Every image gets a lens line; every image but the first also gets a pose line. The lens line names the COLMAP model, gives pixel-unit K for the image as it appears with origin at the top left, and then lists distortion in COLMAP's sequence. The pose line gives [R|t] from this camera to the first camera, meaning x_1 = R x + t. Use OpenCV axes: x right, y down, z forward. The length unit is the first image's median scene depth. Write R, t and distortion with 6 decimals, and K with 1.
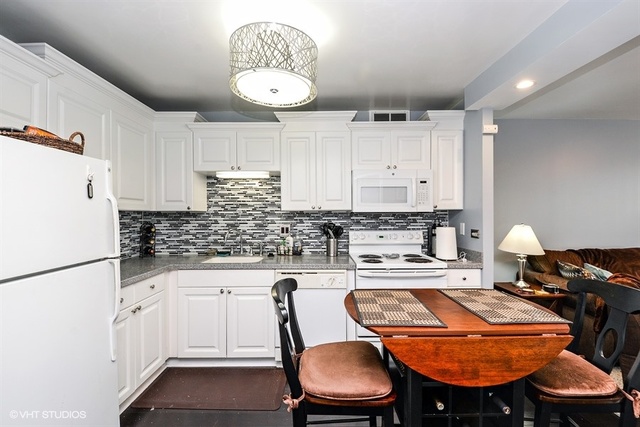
lens RADIAL K [[278.6, 0, 320.0], [0, 278.6, 213.5], [0, 0, 1]] dist [0.021783, -0.022983]
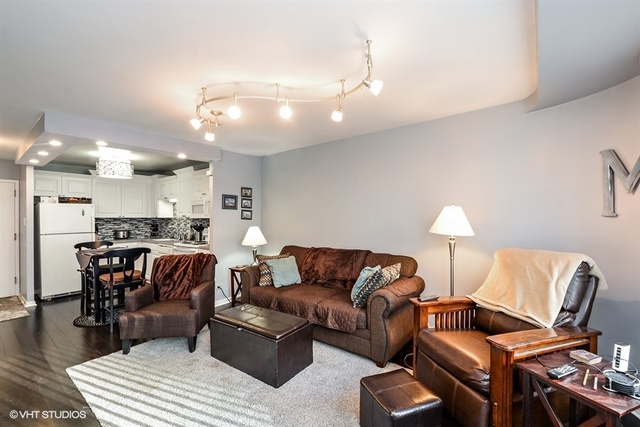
lens RADIAL K [[279.0, 0, 319.1], [0, 279.0, 218.8], [0, 0, 1]] dist [0.016086, -0.015834]
pose [[0.787524, 0.000892, -0.616283, 1.841307], [0.003893, 0.999972, 0.006422, -0.008980], [0.616271, -0.007457, 0.787499, 0.010804]]
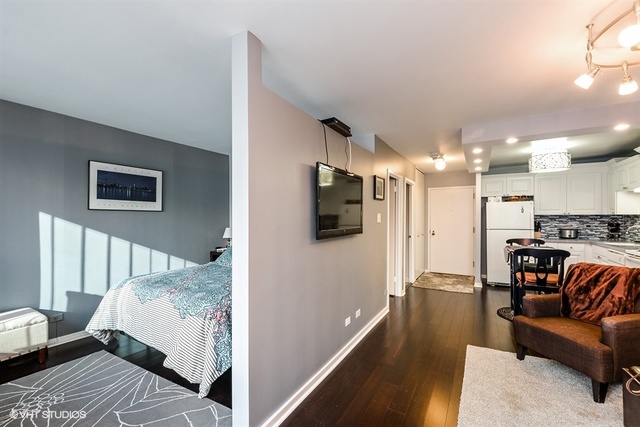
lens RADIAL K [[279.0, 0, 319.1], [0, 279.0, 218.8], [0, 0, 1]] dist [0.016086, -0.015834]
pose [[-0.500379, 0.008984, -0.865760, 1.827940], [0.005643, 0.999959, 0.007116, -0.004929], [0.865788, -0.001325, -0.500409, 0.248943]]
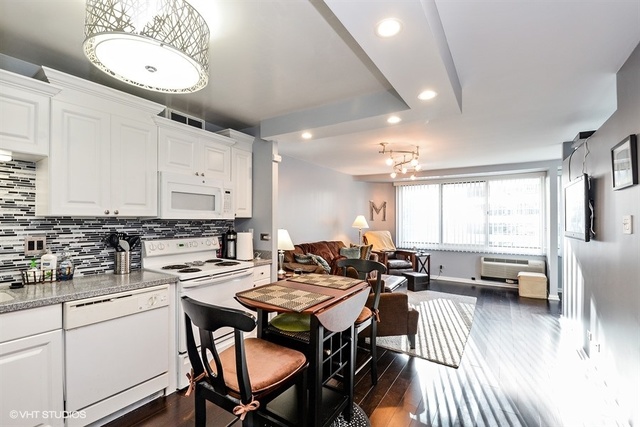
lens RADIAL K [[279.0, 0, 319.1], [0, 279.0, 218.8], [0, 0, 1]] dist [0.016086, -0.015834]
pose [[0.543002, 0.009874, 0.839673, -0.324970], [-0.009233, 0.999941, -0.005788, -0.004709], [-0.839680, -0.004610, 0.543061, 0.087675]]
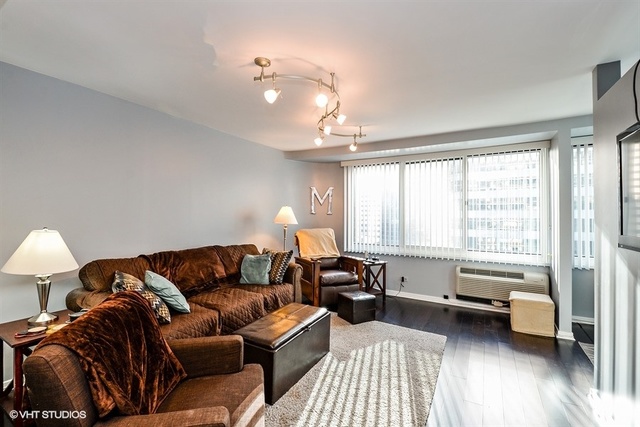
lens RADIAL K [[278.6, 0, 320.0], [0, 278.6, 213.5], [0, 0, 1]] dist [0.021783, -0.022983]
pose [[0.502412, 0.013009, 0.864531, 0.448814], [-0.010183, 0.999906, -0.009128, 0.002324], [-0.864569, -0.004217, 0.502497, 0.089540]]
